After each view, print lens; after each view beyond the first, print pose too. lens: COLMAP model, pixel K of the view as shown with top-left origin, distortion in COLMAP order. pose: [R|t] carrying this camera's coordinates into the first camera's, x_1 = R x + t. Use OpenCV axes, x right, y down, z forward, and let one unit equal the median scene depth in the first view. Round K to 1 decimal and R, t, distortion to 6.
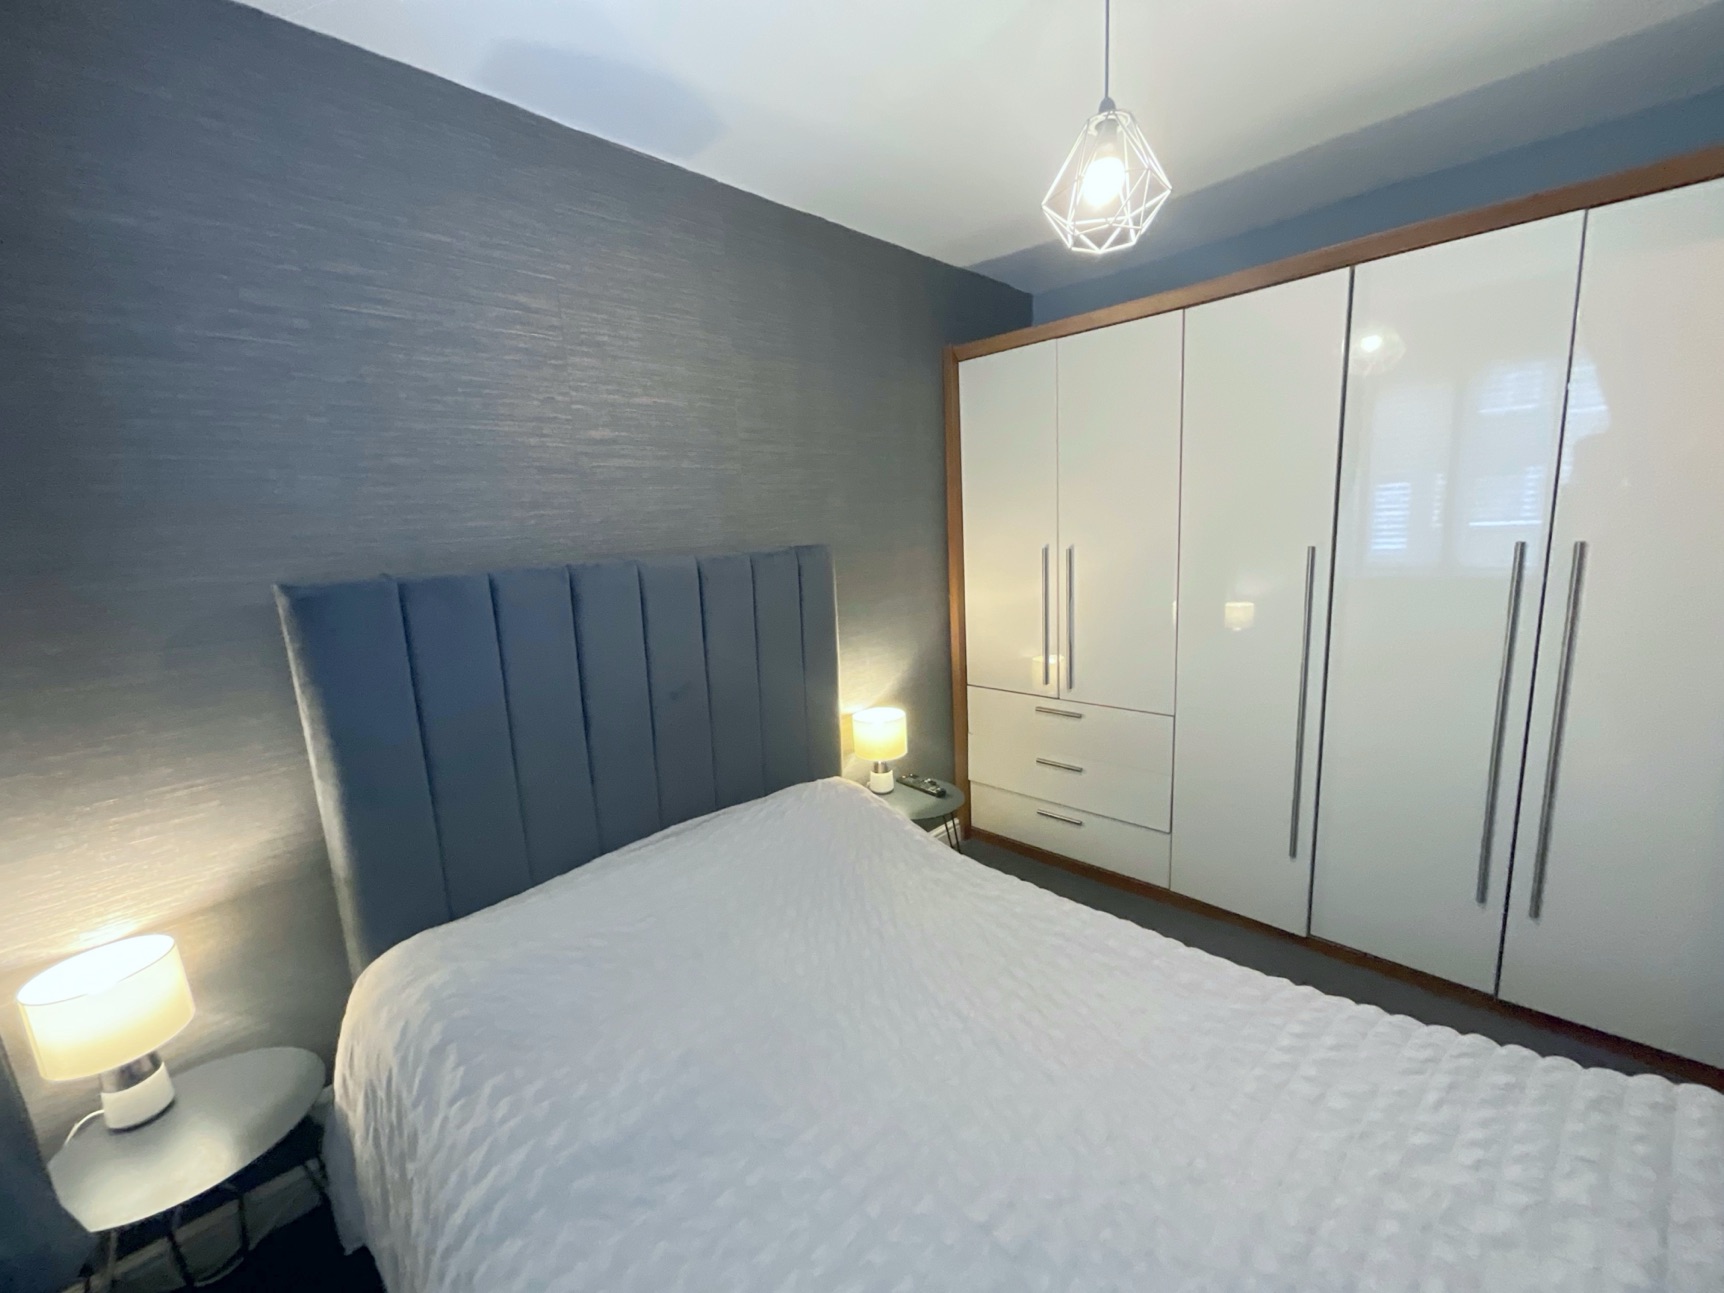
lens RADIAL K [[695.2, 0, 862.0], [0, 695.2, 646.5], [0, 0, 1]] dist [-0.003317, 0.004633]
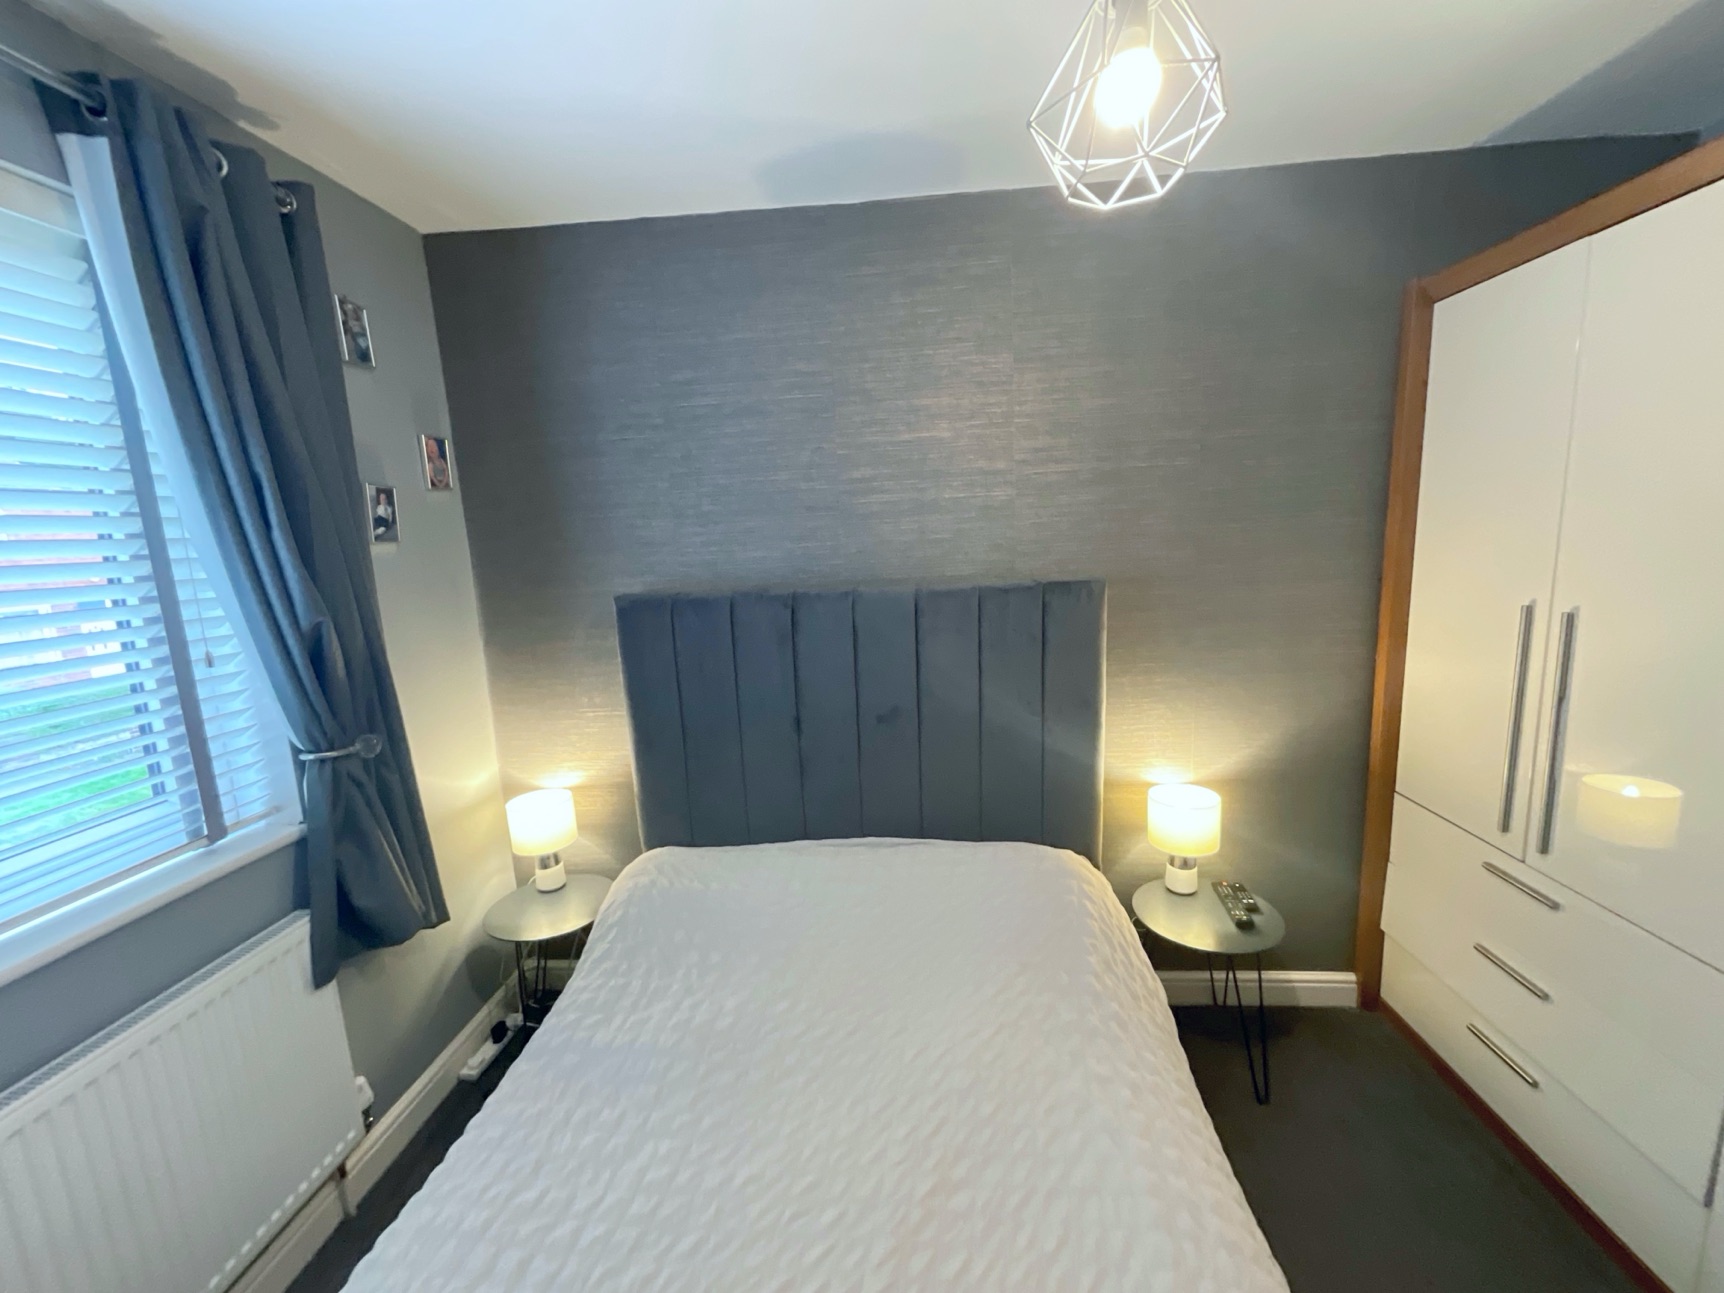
lens RADIAL K [[699.8, 0, 864.3], [0, 699.8, 644.2], [0, 0, 1]] dist [-0.000670, -0.000026]
pose [[0.644076, 0.145478, -0.751001, 0.503110], [-0.121318, 0.988751, 0.087488, -0.133481], [0.755280, 0.034761, 0.654480, 0.281732]]
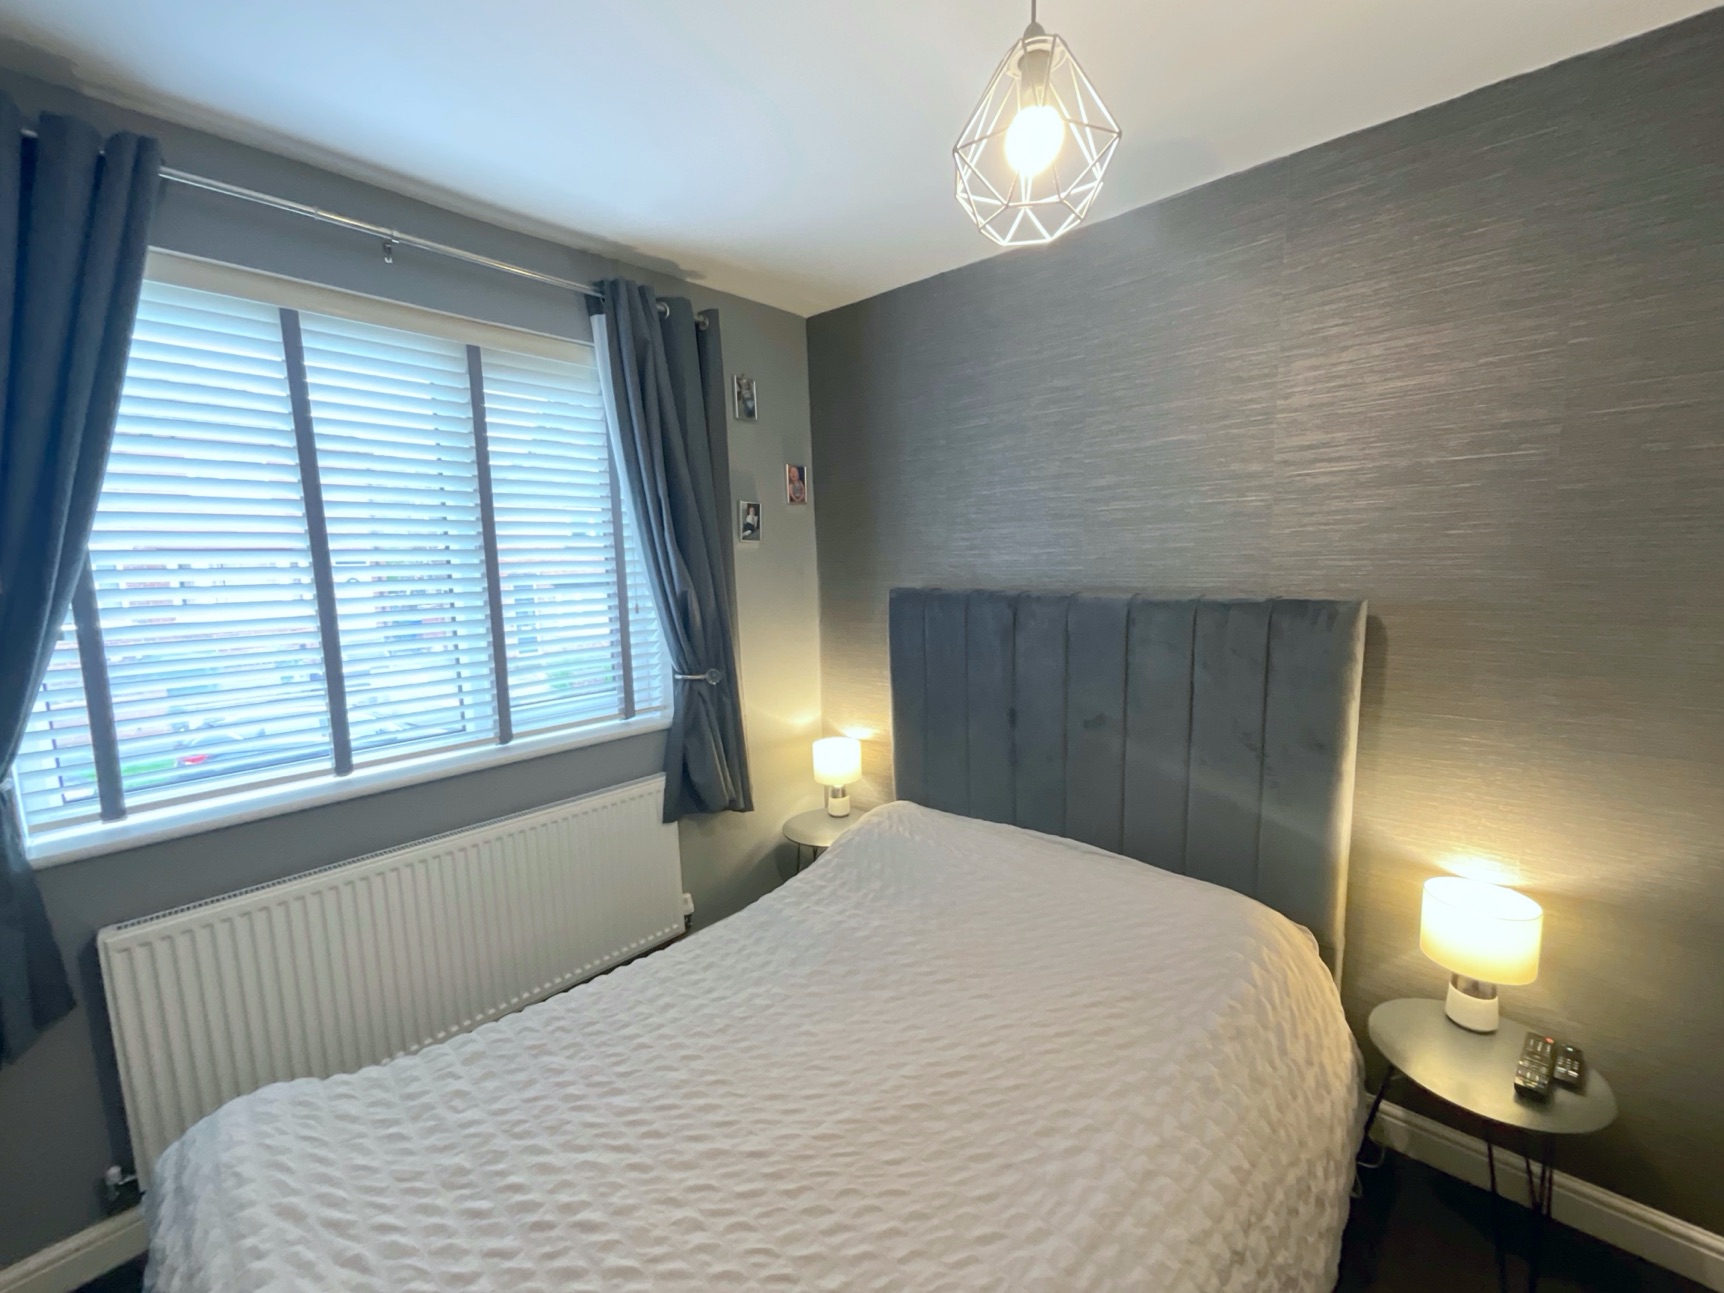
lens RADIAL K [[699.8, 0, 864.3], [0, 699.8, 644.2], [0, 0, 1]] dist [-0.000670, -0.000026]
pose [[0.045428, 0.179149, -0.982773, 0.757387], [-0.154182, 0.973257, 0.170287, -0.181628], [0.986998, 0.143790, 0.071834, 0.571890]]
